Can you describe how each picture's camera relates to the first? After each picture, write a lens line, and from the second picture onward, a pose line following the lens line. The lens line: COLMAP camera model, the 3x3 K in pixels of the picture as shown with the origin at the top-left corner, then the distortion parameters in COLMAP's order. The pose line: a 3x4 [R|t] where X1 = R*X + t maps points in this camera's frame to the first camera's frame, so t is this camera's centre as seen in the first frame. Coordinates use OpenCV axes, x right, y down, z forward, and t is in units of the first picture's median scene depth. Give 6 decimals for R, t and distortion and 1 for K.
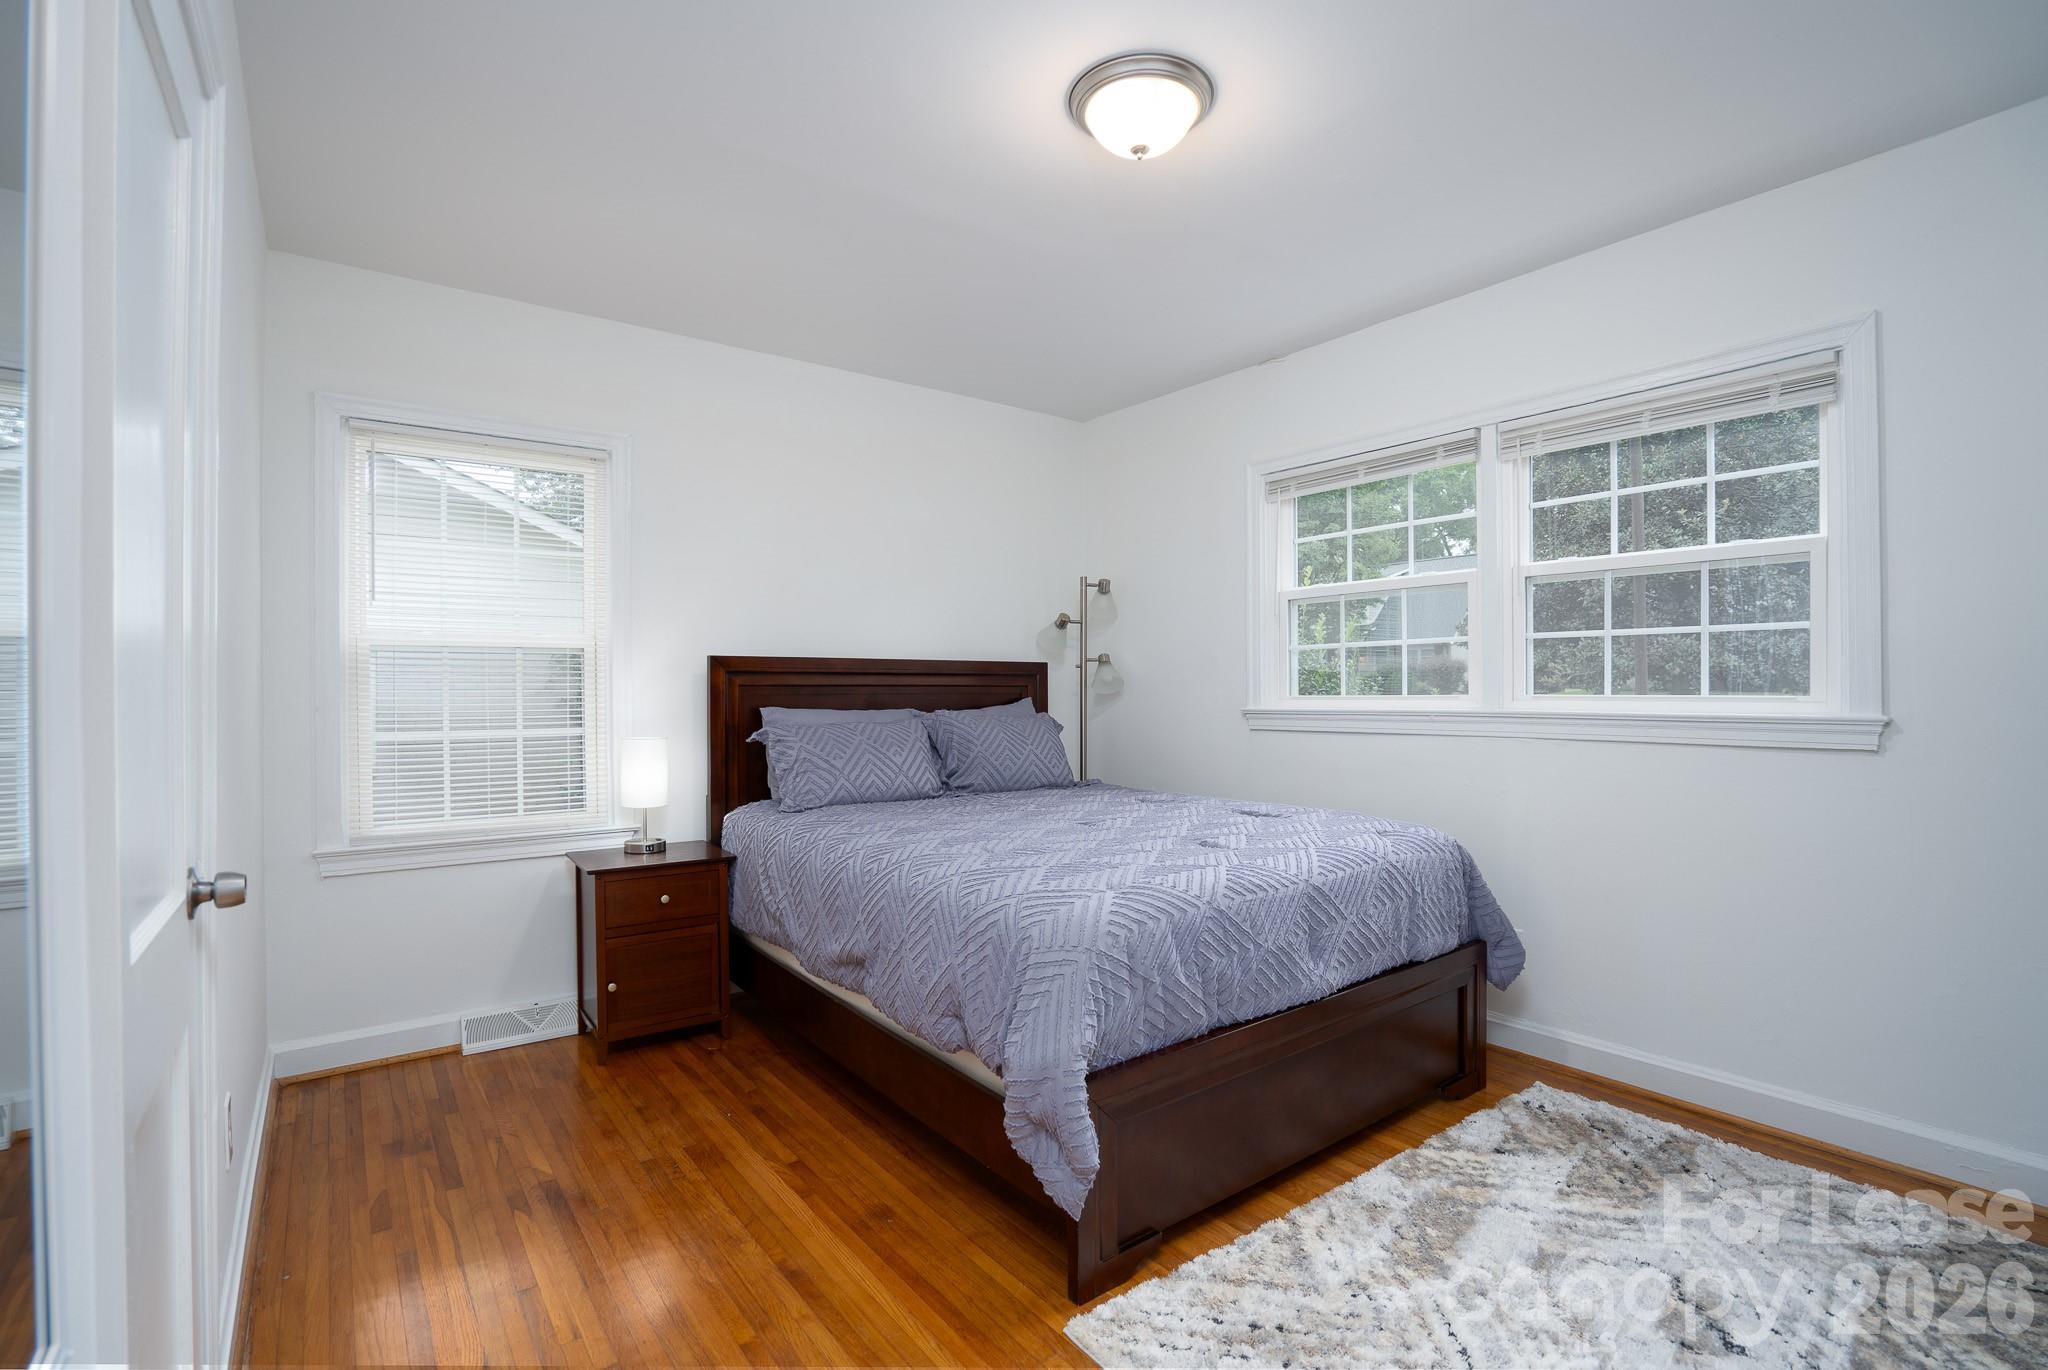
lens RADIAL K [[954.1, 0, 1019.7], [0, 954.1, 700.7], [0, 0, 1]] dist [-0.049369, 0.027061]
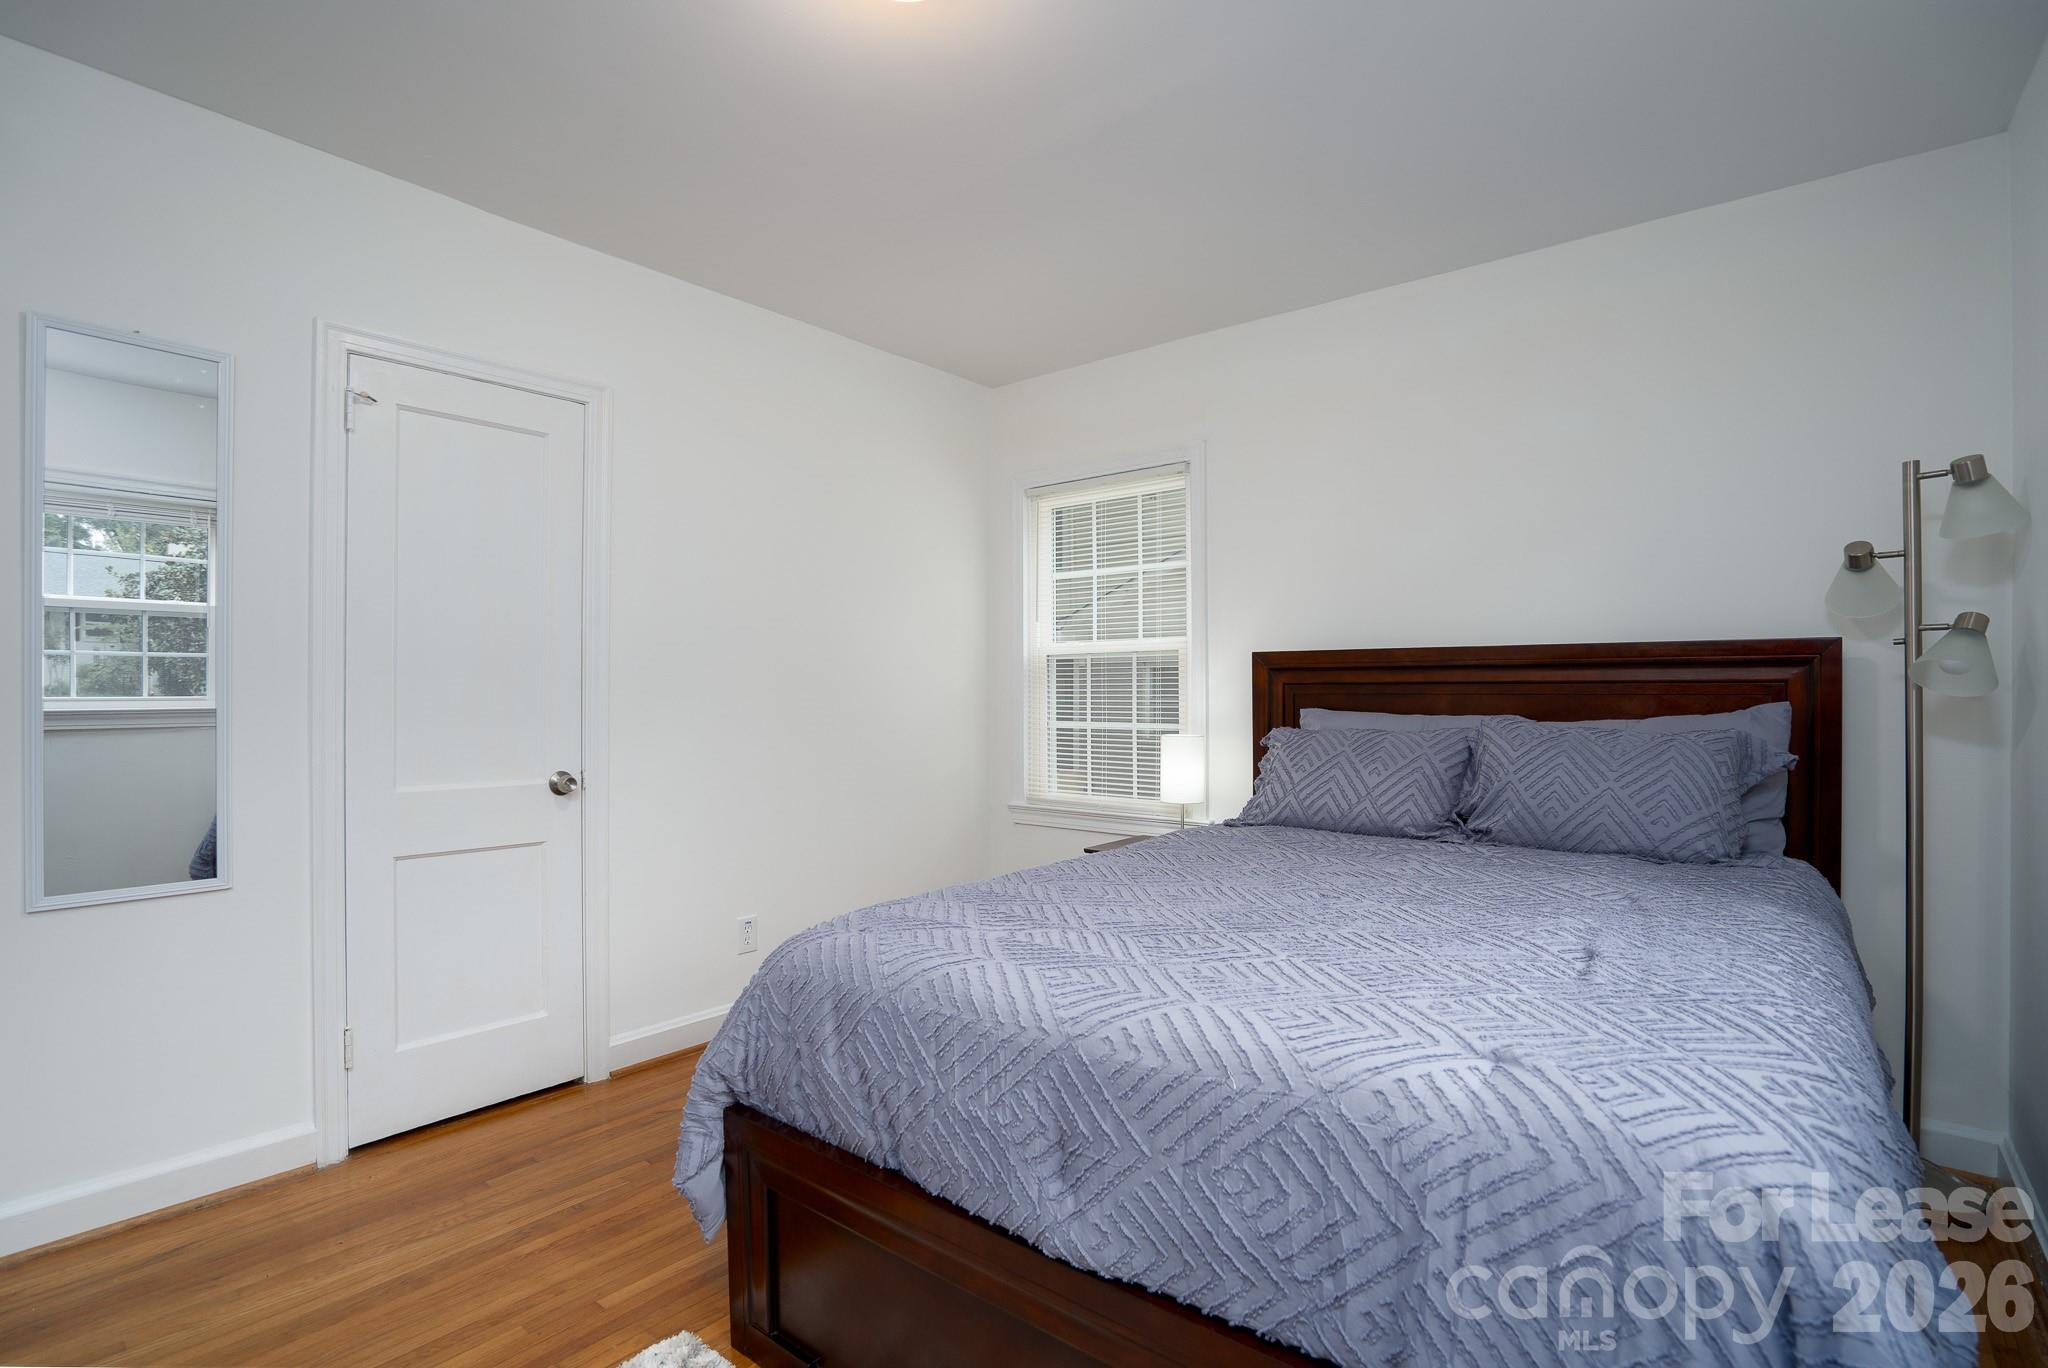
lens RADIAL K [[954.1, 0, 1019.7], [0, 954.1, 699.7], [0, 0, 1]] dist [-0.049369, 0.027061]
pose [[0.263952, 0.010770, -0.964476, 0.524222], [-0.010332, 0.999912, 0.008338, -0.005626], [0.964480, 0.007764, 0.264040, 0.525905]]
